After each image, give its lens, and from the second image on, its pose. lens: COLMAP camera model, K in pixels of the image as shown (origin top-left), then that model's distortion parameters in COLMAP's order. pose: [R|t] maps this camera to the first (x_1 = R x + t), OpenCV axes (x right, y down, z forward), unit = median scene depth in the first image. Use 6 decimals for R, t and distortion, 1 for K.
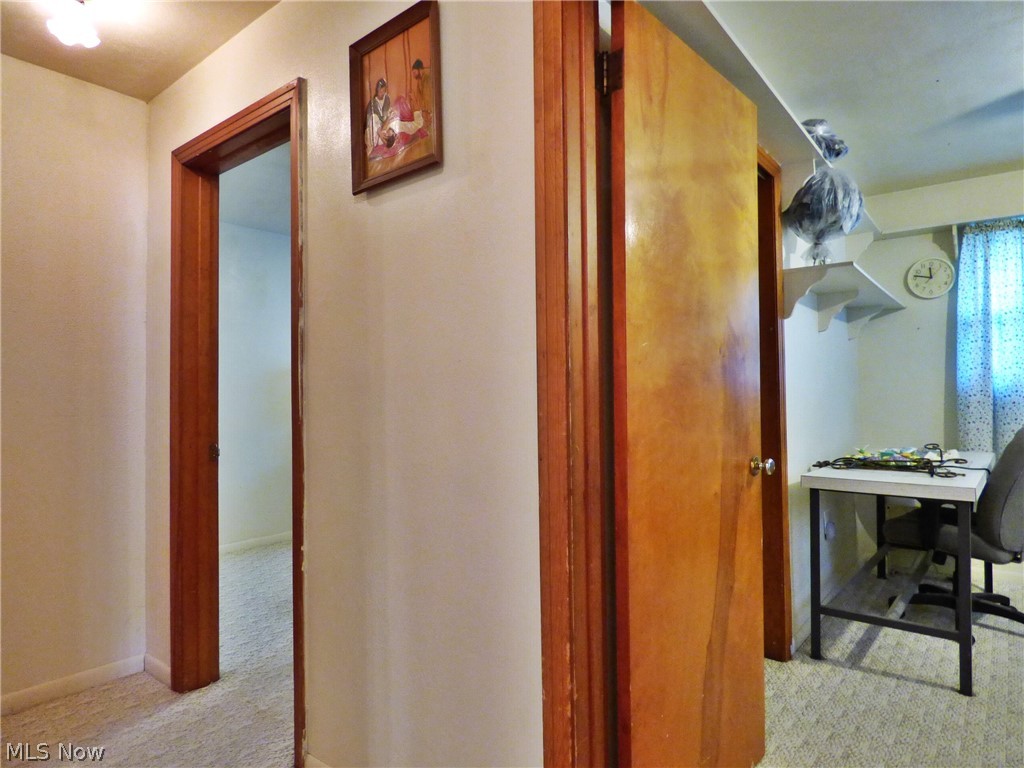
lens RADIAL K [[619.6, 0, 512.0], [0, 619.6, 384.0], [0, 0, 1]] dist [-0.003459, -0.000428]
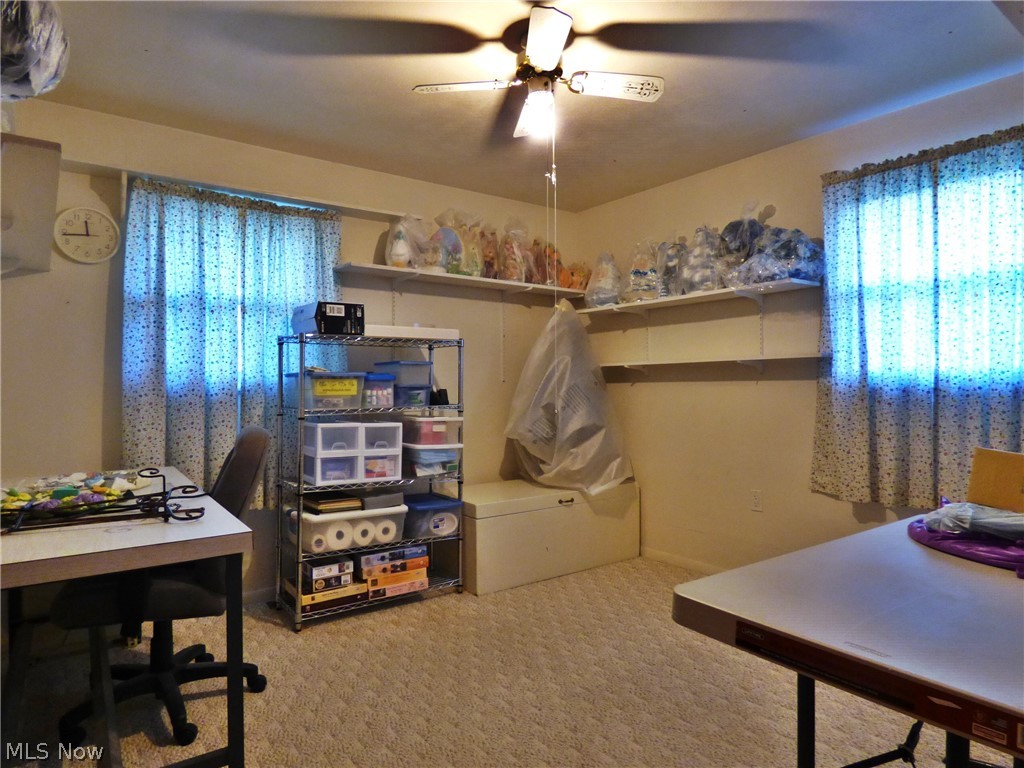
lens RADIAL K [[619.6, 0, 512.0], [0, 619.6, 384.0], [0, 0, 1]] dist [-0.003459, -0.000428]
pose [[0.241013, 0.006966, 0.970497, 0.095029], [-0.007686, 0.999957, -0.005268, 0.004489], [-0.970491, -0.006189, 0.241056, 0.356594]]
